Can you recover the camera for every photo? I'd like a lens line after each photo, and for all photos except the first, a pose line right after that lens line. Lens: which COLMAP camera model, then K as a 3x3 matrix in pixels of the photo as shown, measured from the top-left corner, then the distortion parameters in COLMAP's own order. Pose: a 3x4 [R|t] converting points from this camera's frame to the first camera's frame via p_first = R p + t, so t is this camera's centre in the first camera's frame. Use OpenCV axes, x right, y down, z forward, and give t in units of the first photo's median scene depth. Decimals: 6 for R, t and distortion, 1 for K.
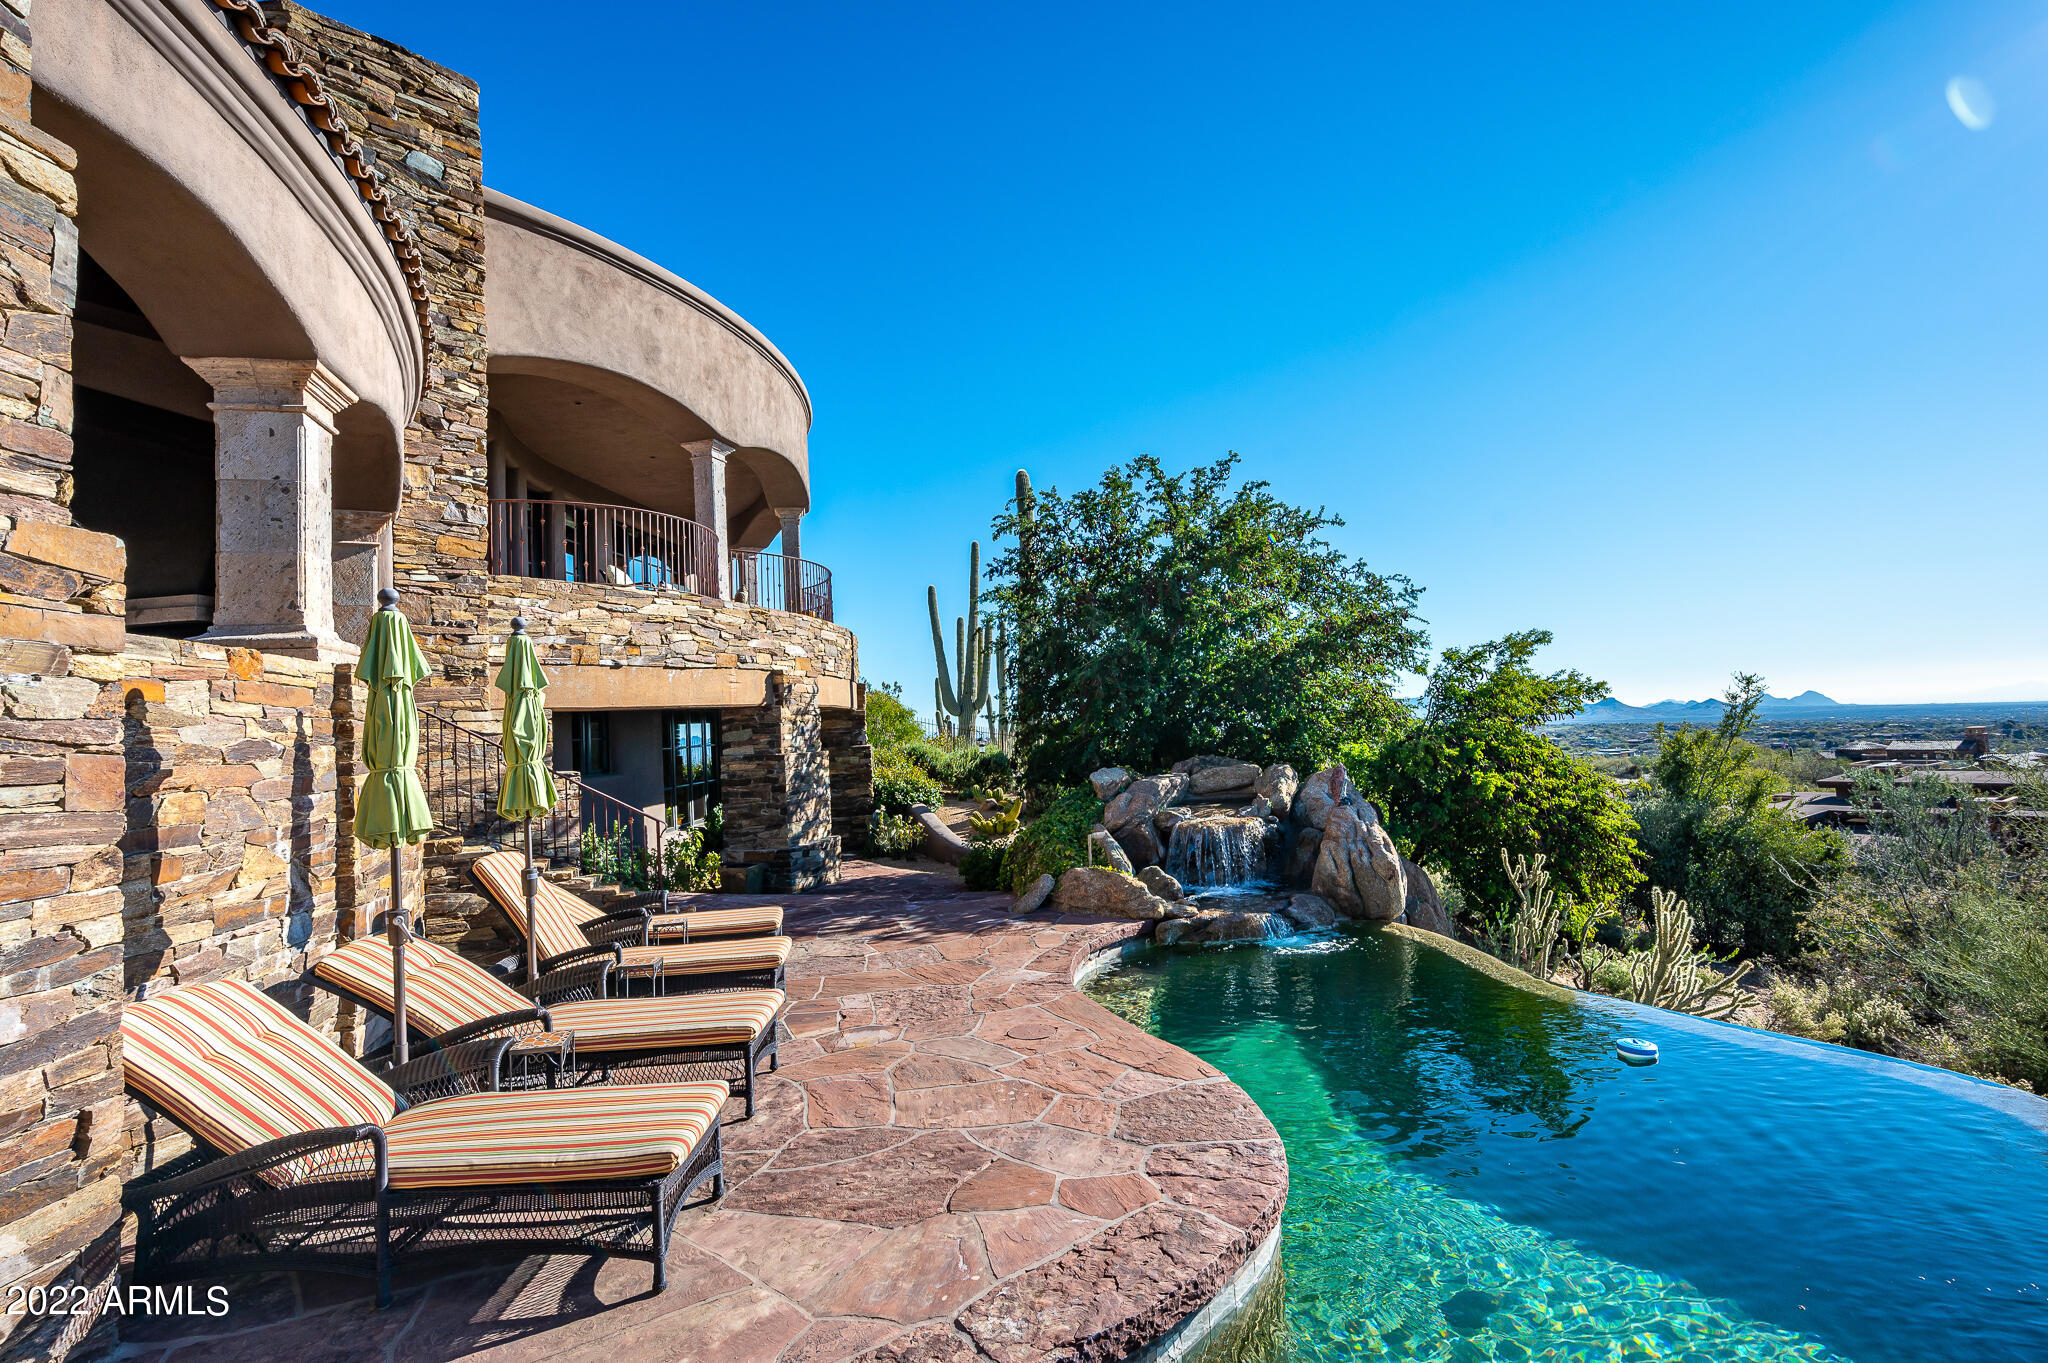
lens RADIAL K [[943.3, 0, 1065.4], [0, 943.3, 668.5], [0, 0, 1]] dist [0.001892, 0.000149]
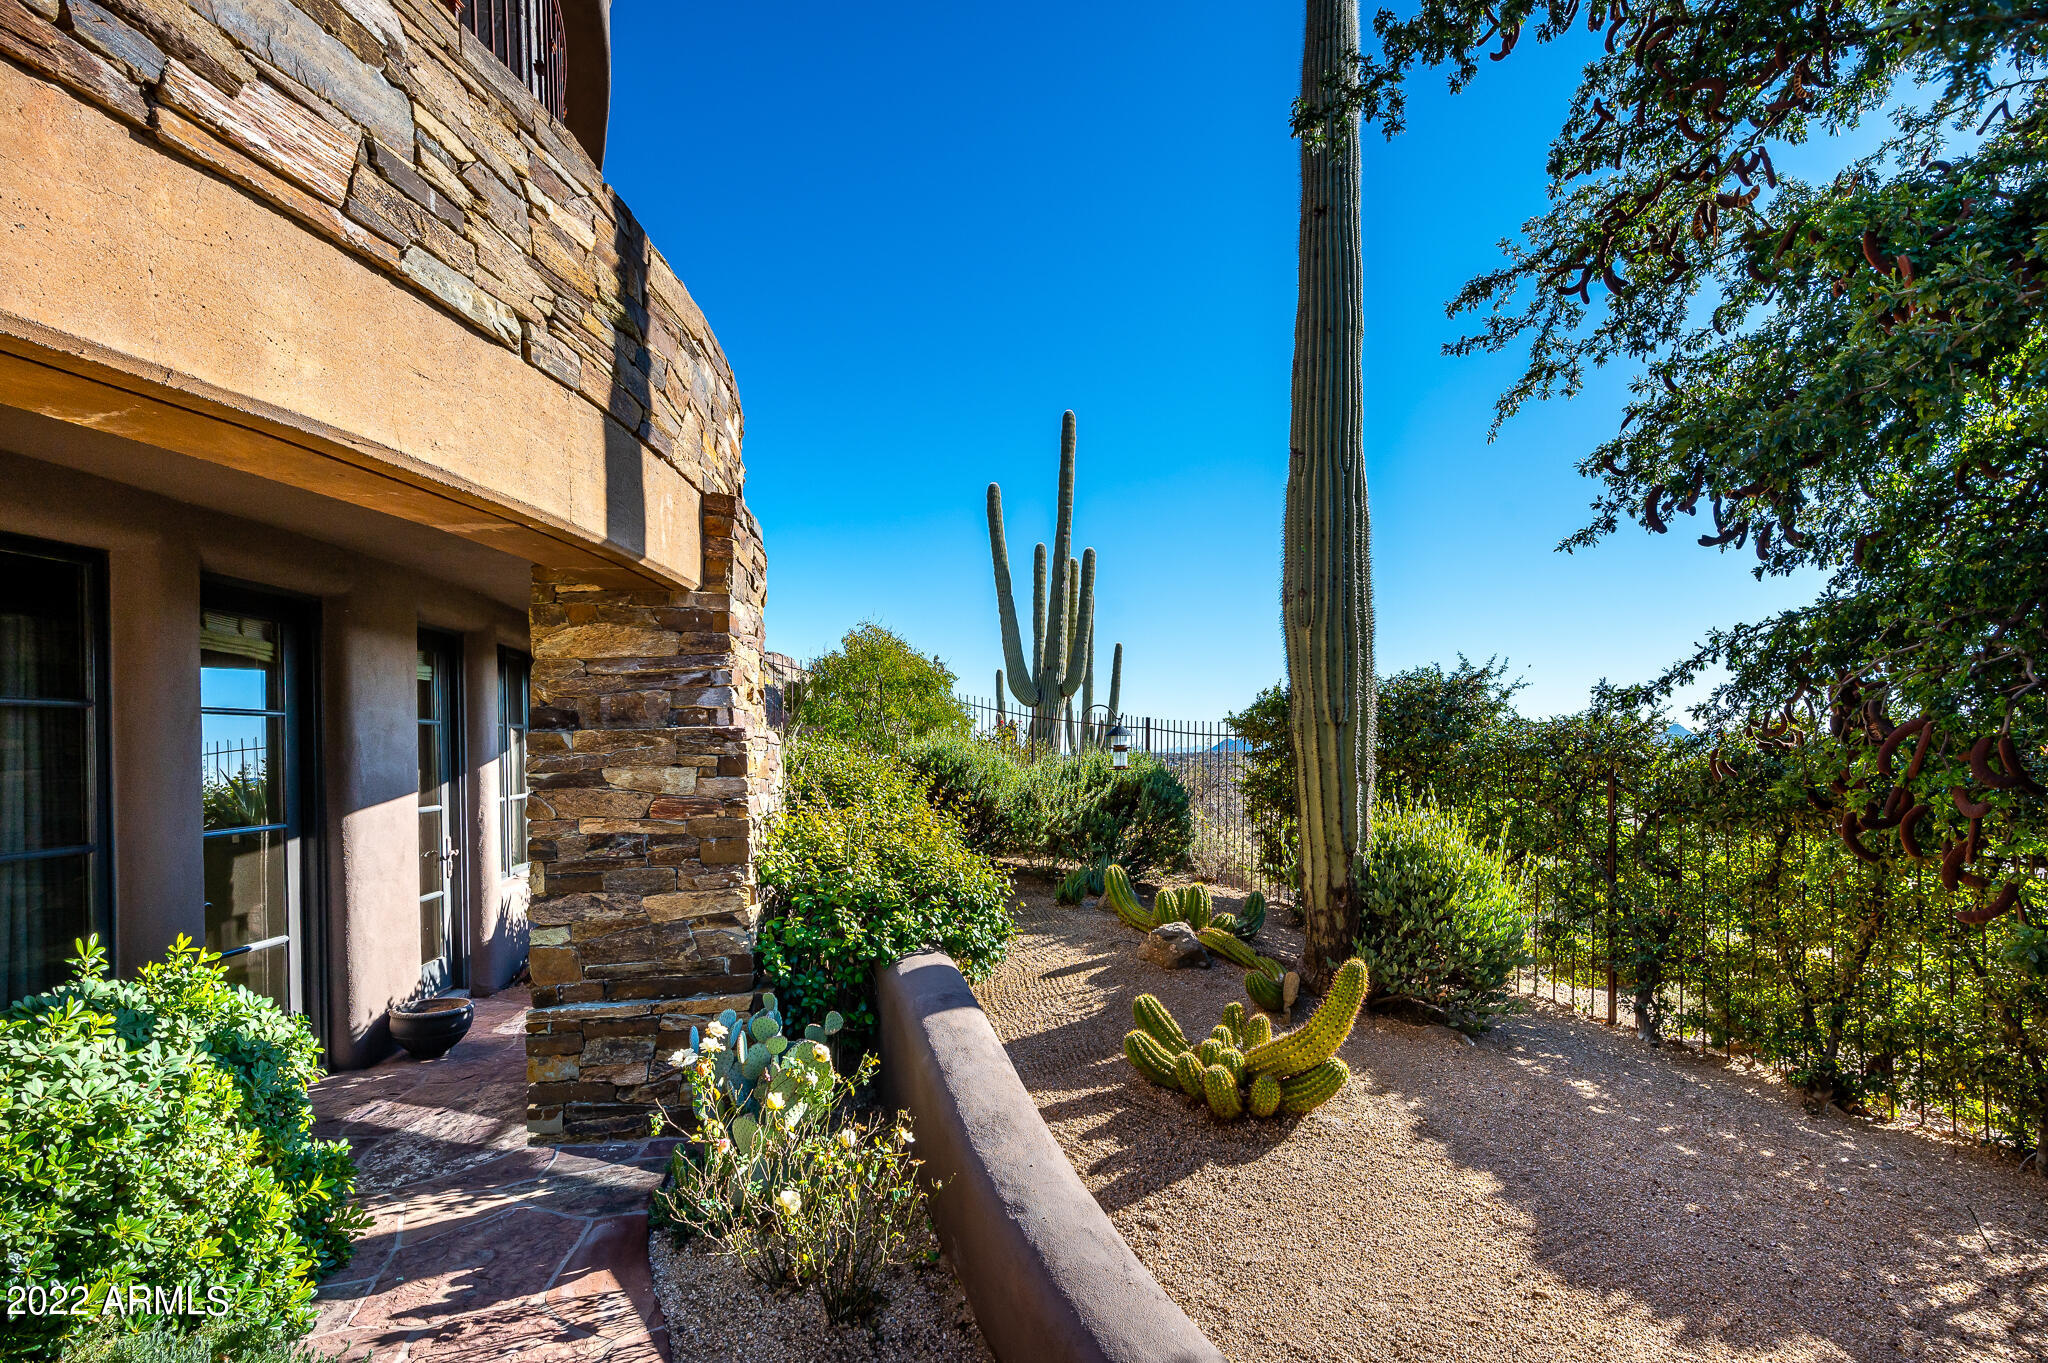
lens RADIAL K [[957.5, 0, 1024.0], [0, 957.5, 681.5], [0, 0, 1]] dist [-0.000196, 0.000249]
pose [[0.993858, 0.013412, -0.109847, -0.154608], [-0.013881, 0.999898, -0.003502, 0.104908], [0.109788, 0.005005, 0.993942, 1.137791]]
